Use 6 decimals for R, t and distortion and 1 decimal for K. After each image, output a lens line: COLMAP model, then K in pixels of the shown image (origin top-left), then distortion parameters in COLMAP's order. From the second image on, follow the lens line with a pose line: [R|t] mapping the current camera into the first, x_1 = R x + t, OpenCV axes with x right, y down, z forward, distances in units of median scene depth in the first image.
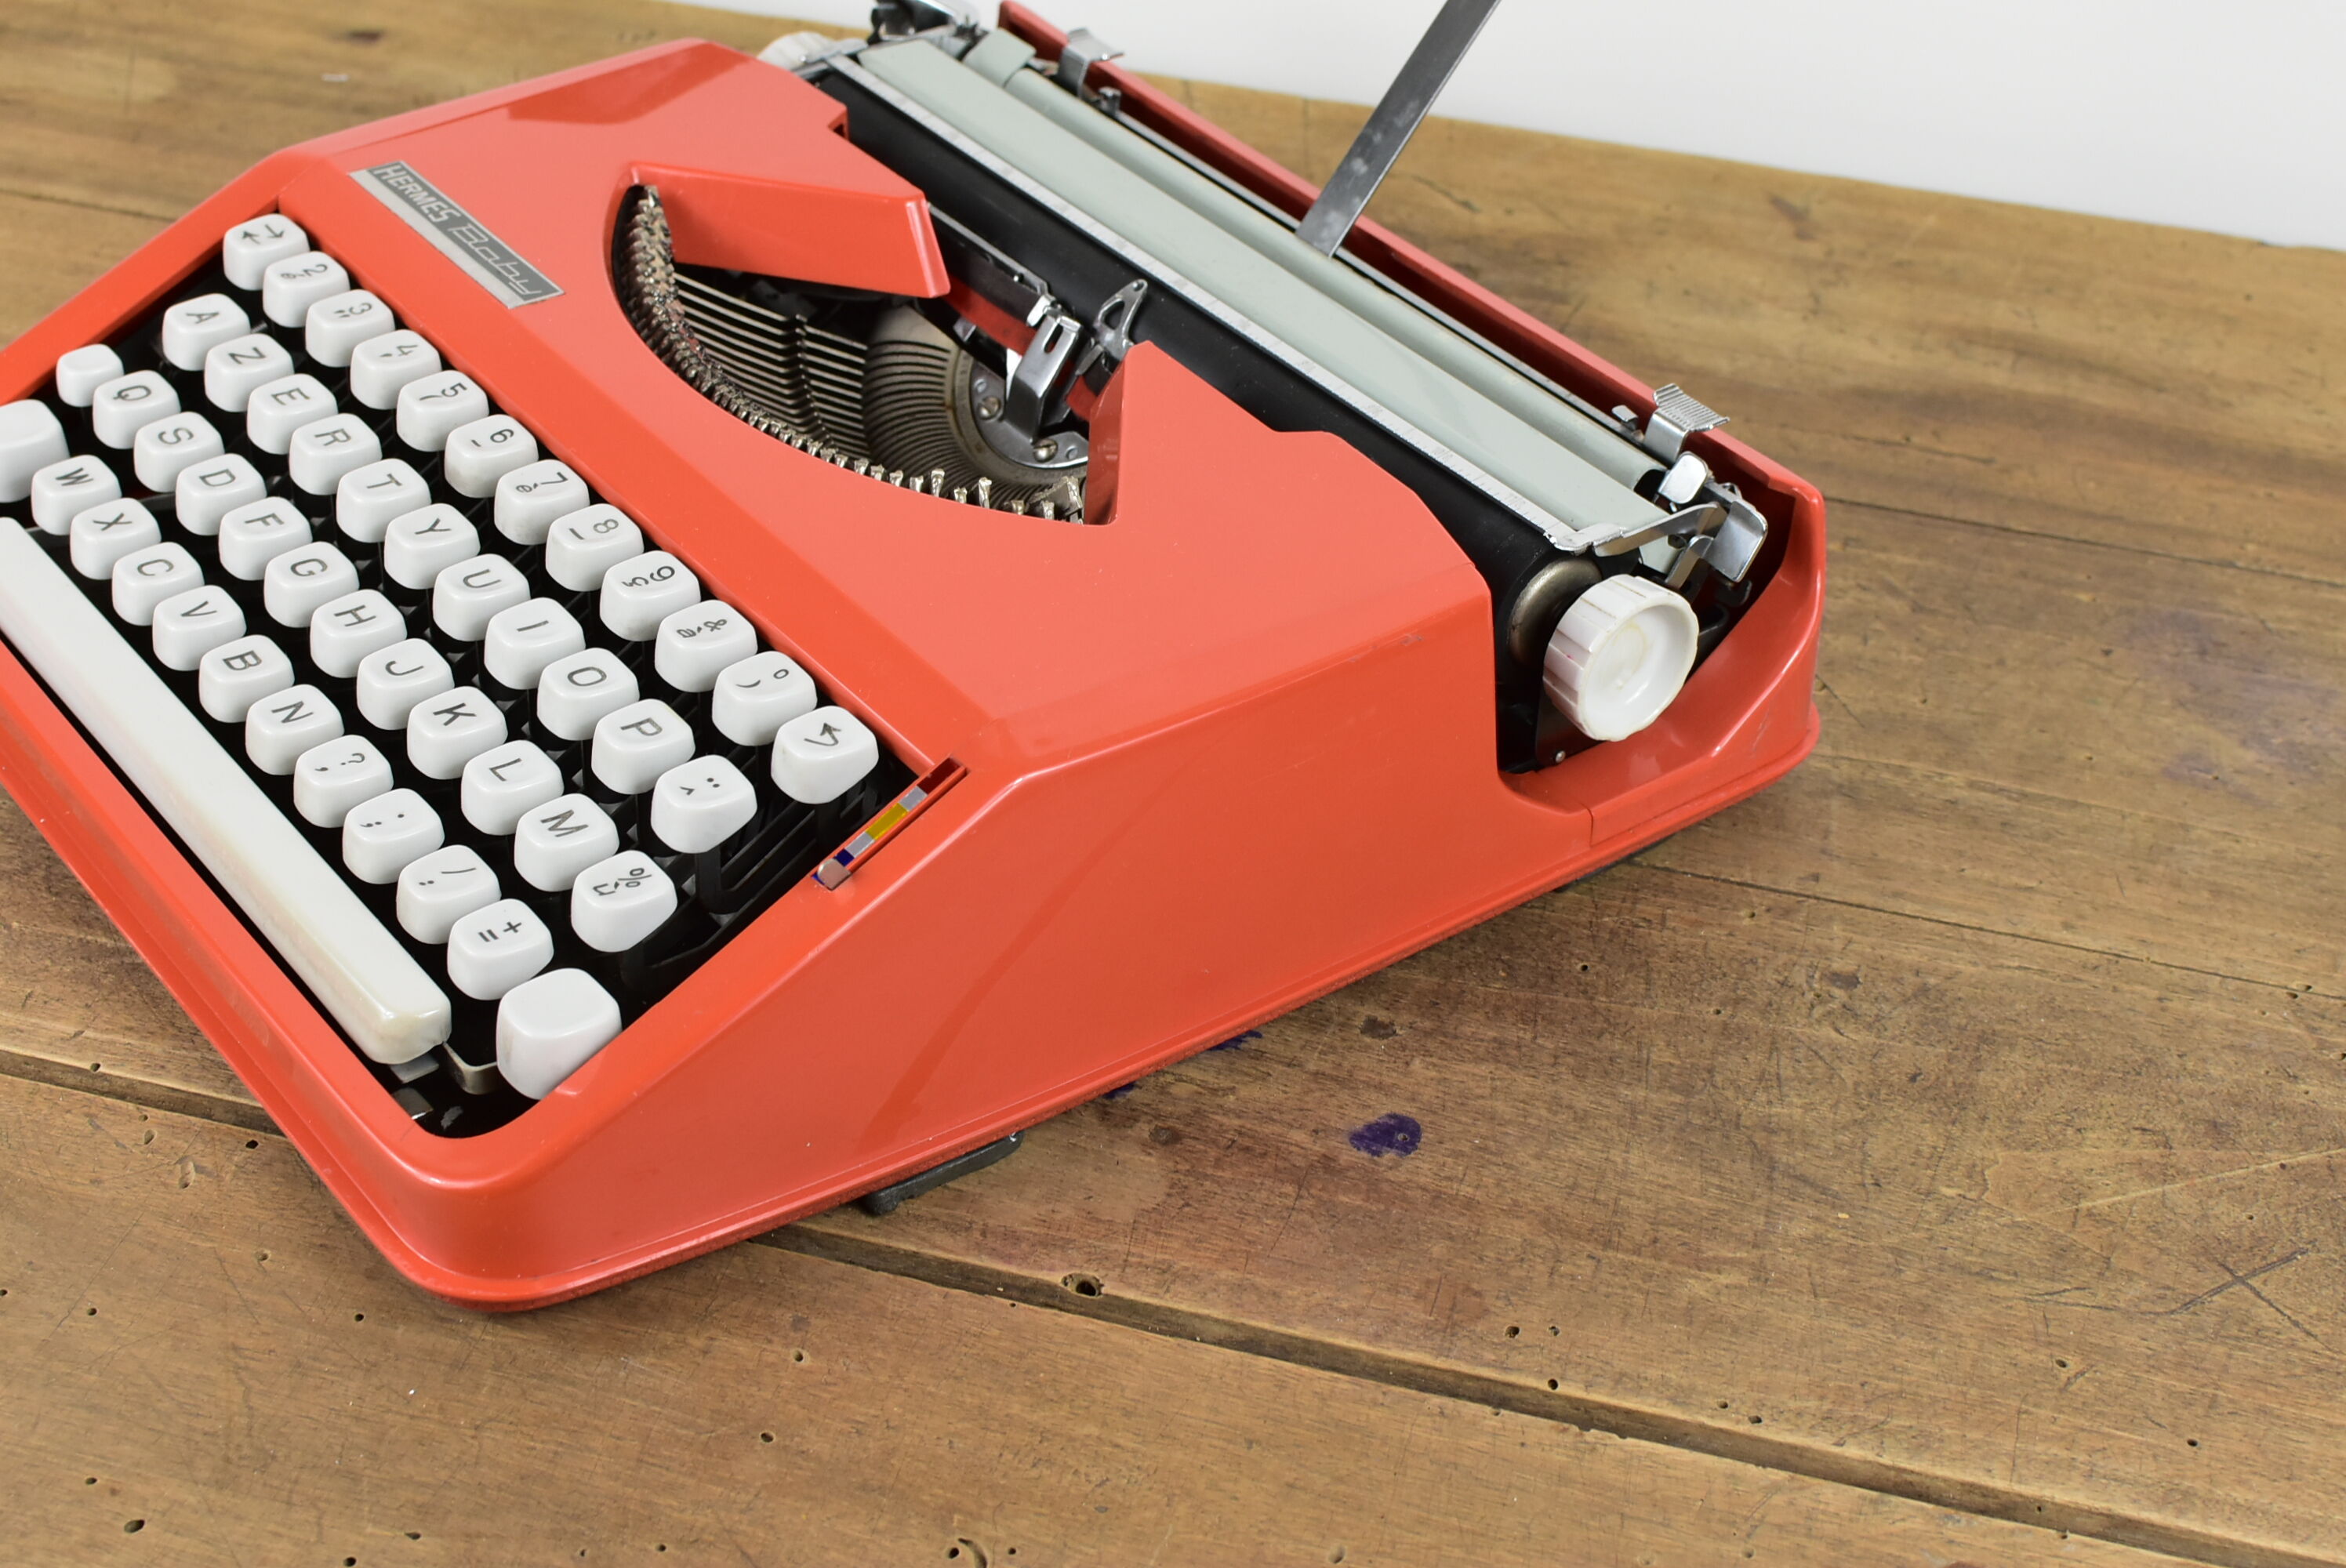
lens RADIAL K [[3609.6, 0, 1170.4], [0, 3609.6, 786.0], [0, 0, 1]] dist [0.001395, 0.000000]
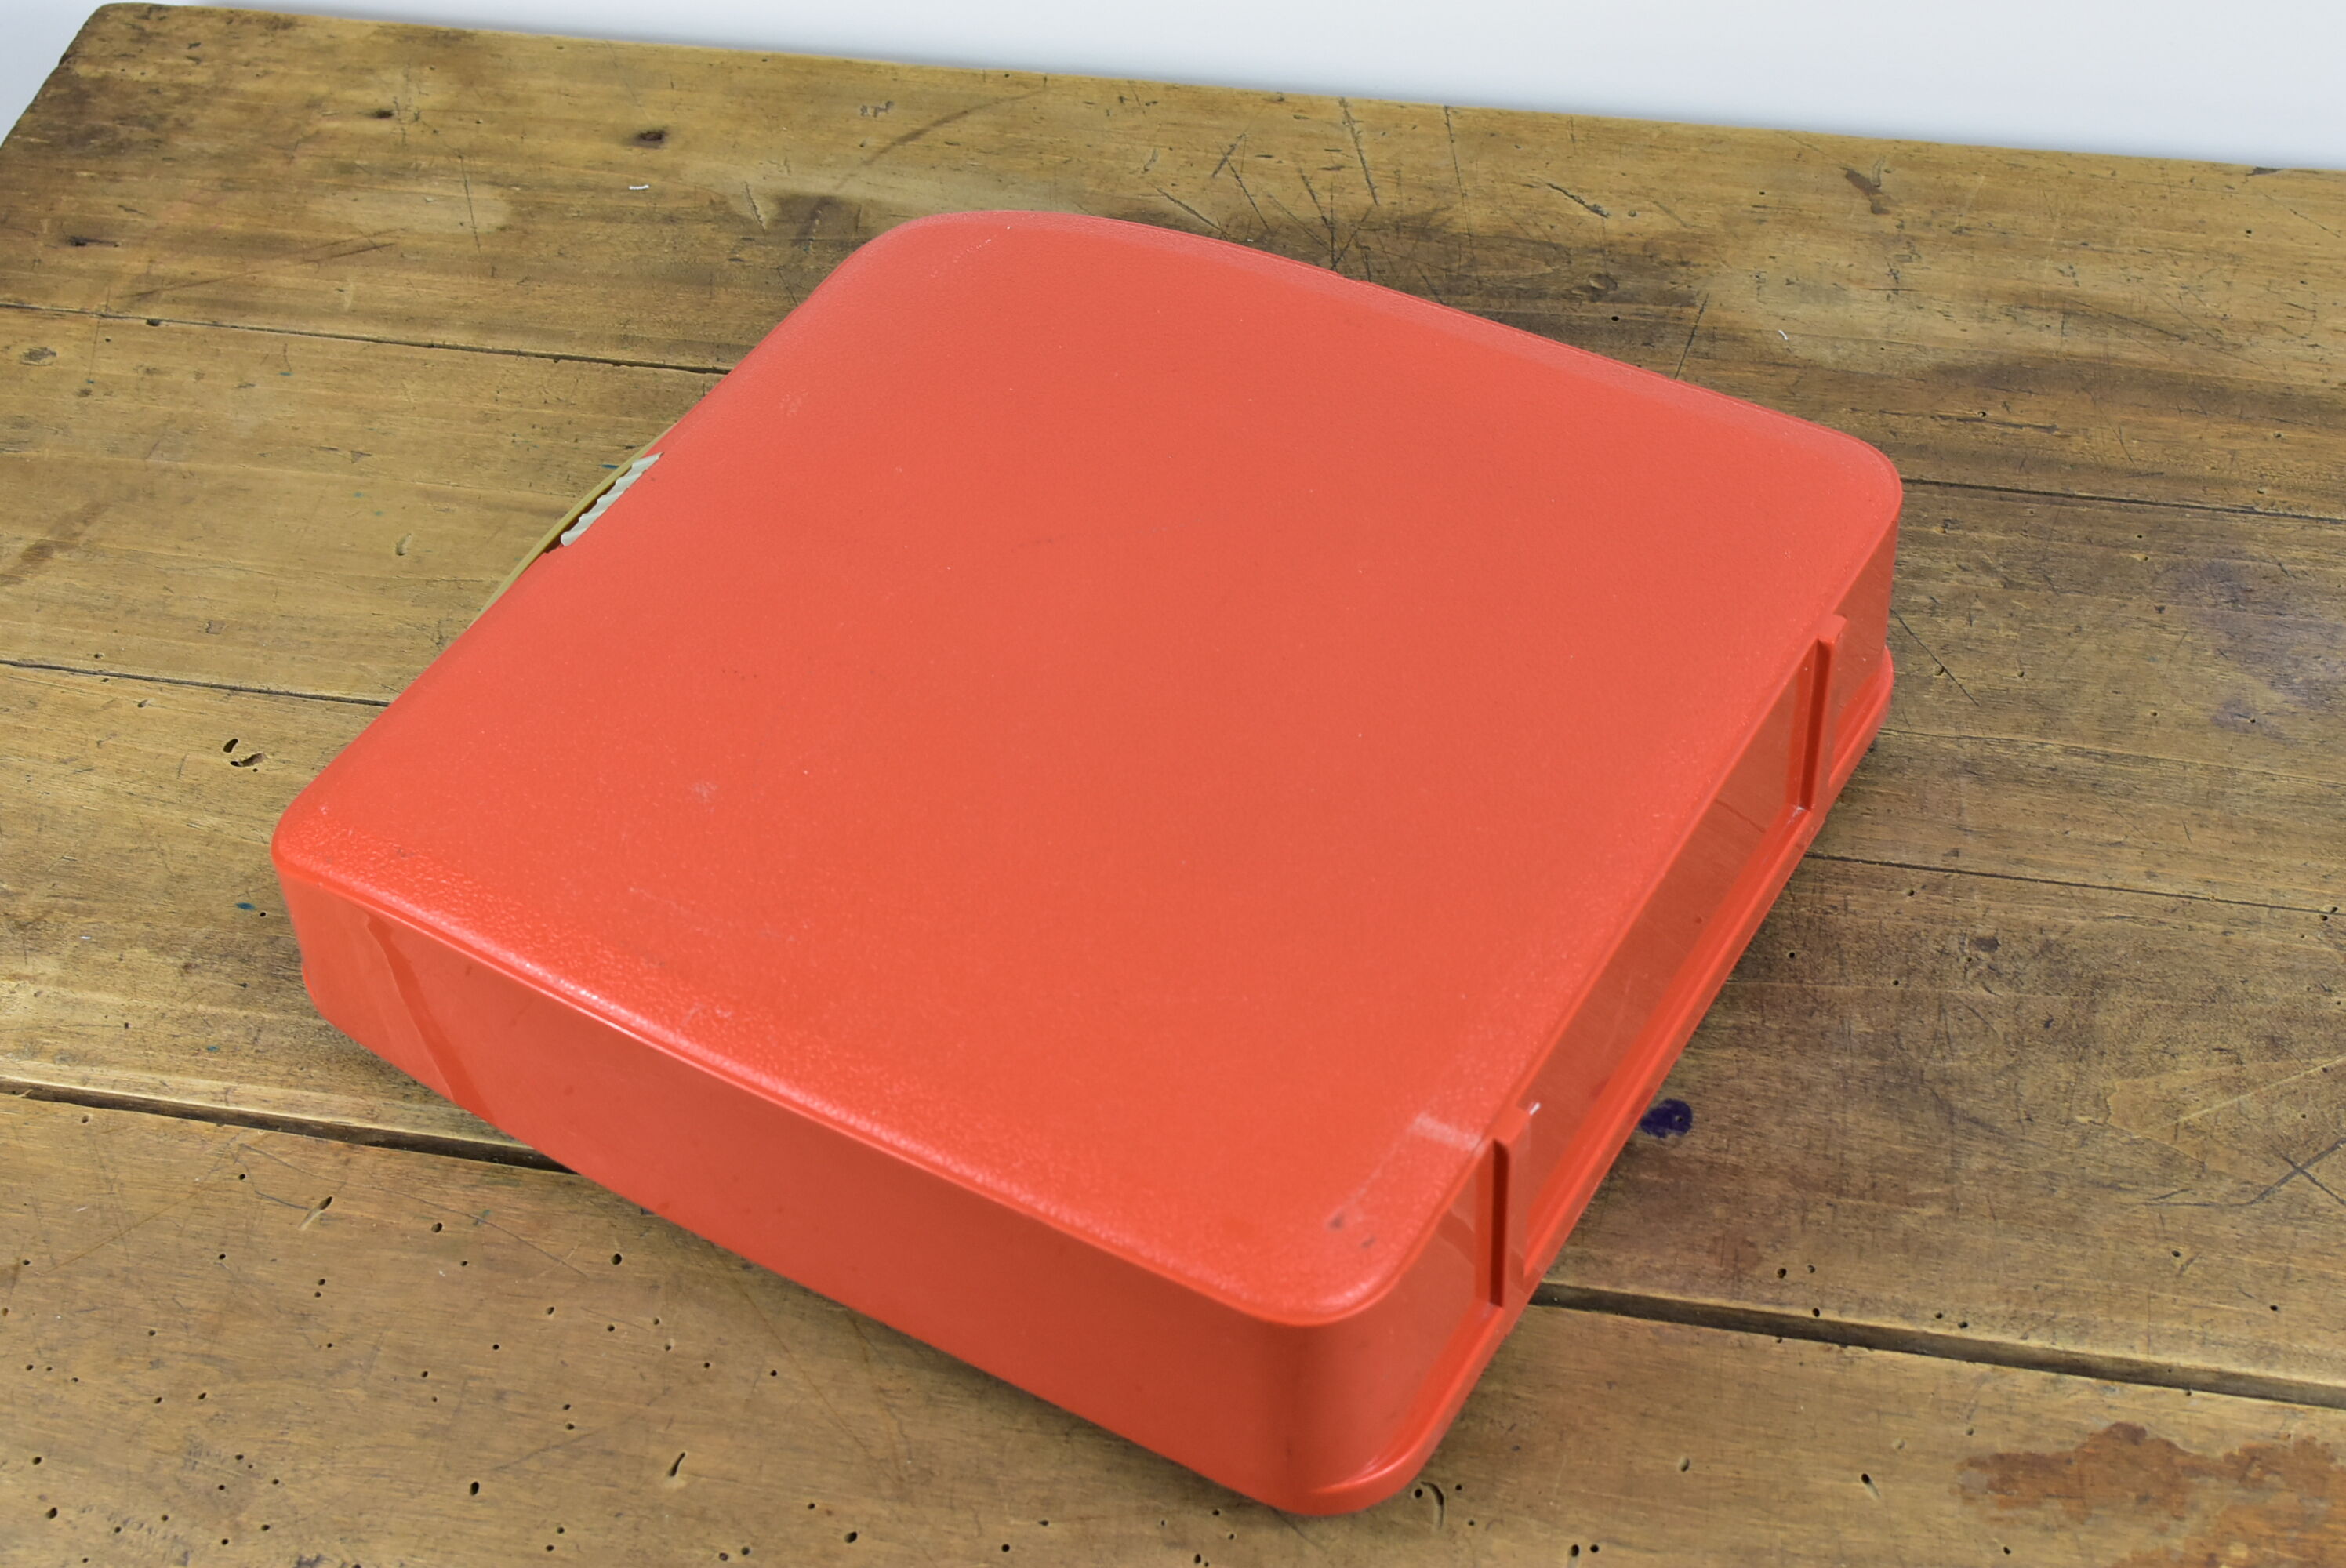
lens RADIAL K [[3609.6, 0, 1165.6], [0, 3609.6, 790.2], [0, 0, 1]] dist [0.001395, 0.000000]
pose [[0.994185, -0.107199, -0.010263, -0.097689], [0.107399, 0.979991, 0.167578, -0.264620], [-0.007907, -0.167705, 0.985805, -0.309760]]
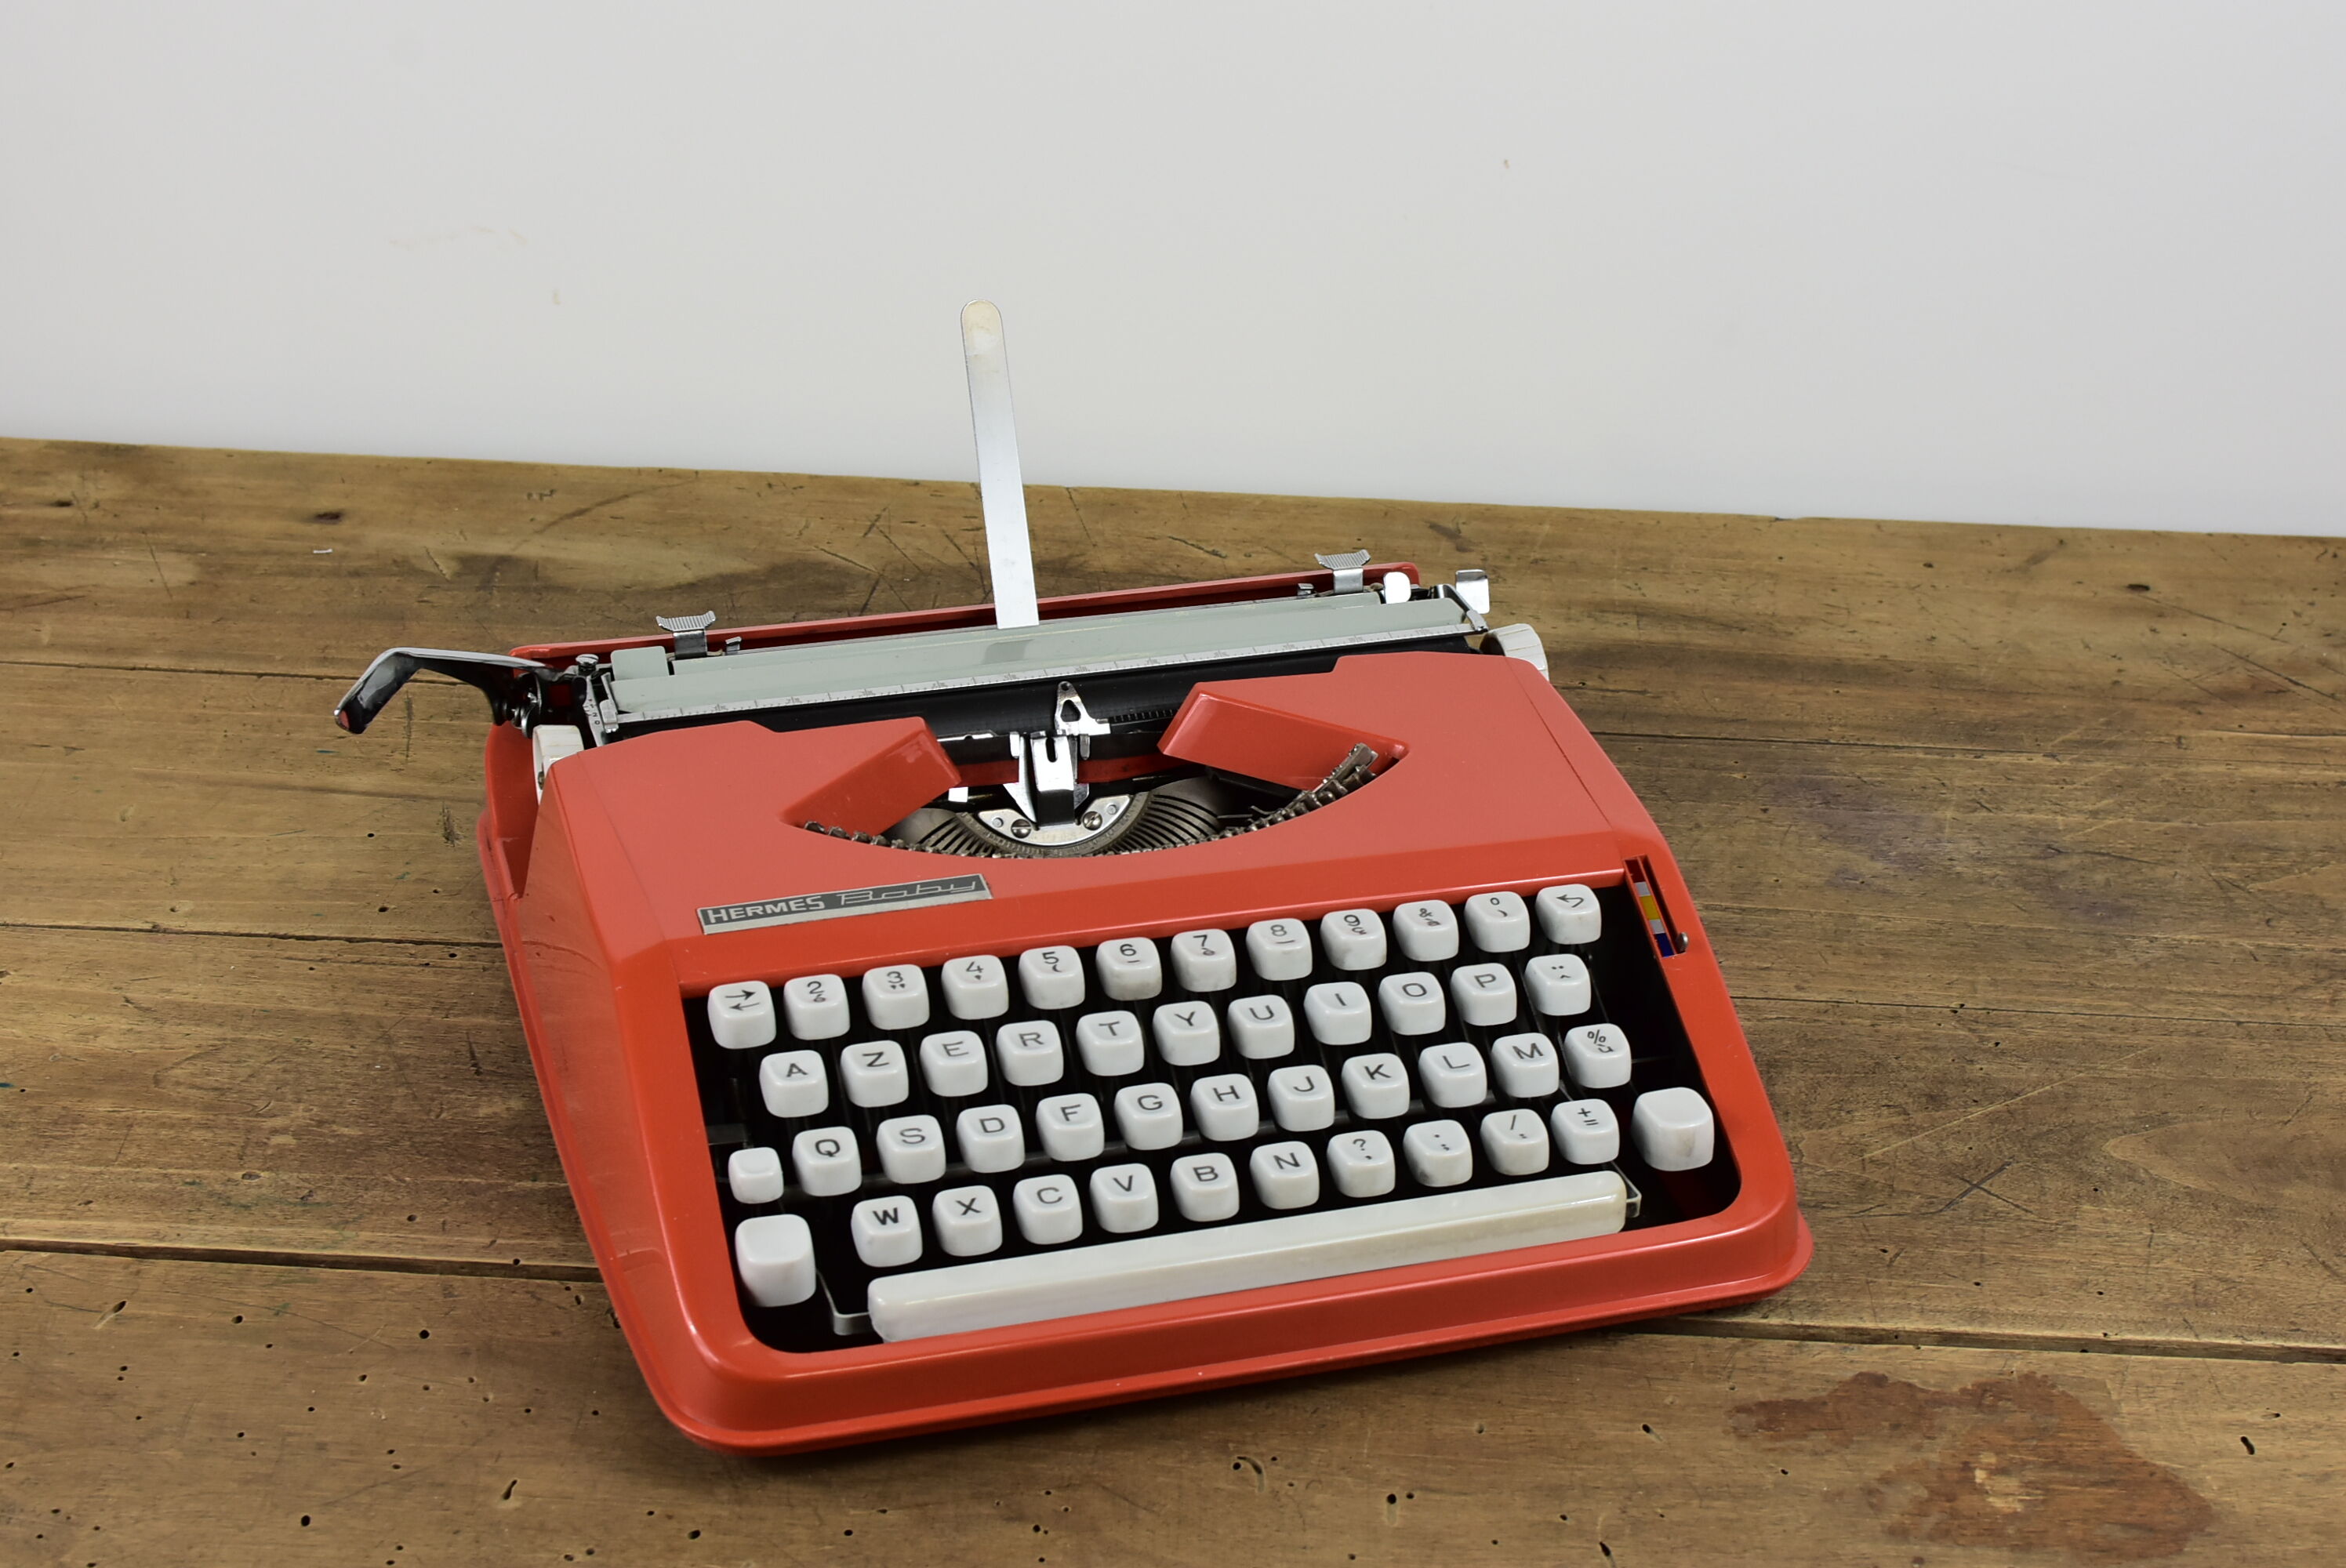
lens RADIAL K [[3609.6, 0, 1169.7], [0, 3609.6, 799.0], [0, 0, 1]] dist [0.001395, 0.000000]
pose [[0.972126, -0.121289, 0.200647, -0.300904], [0.139349, 0.987133, -0.078428, 0.044454], [-0.188553, 0.104202, 0.976519, -0.415068]]
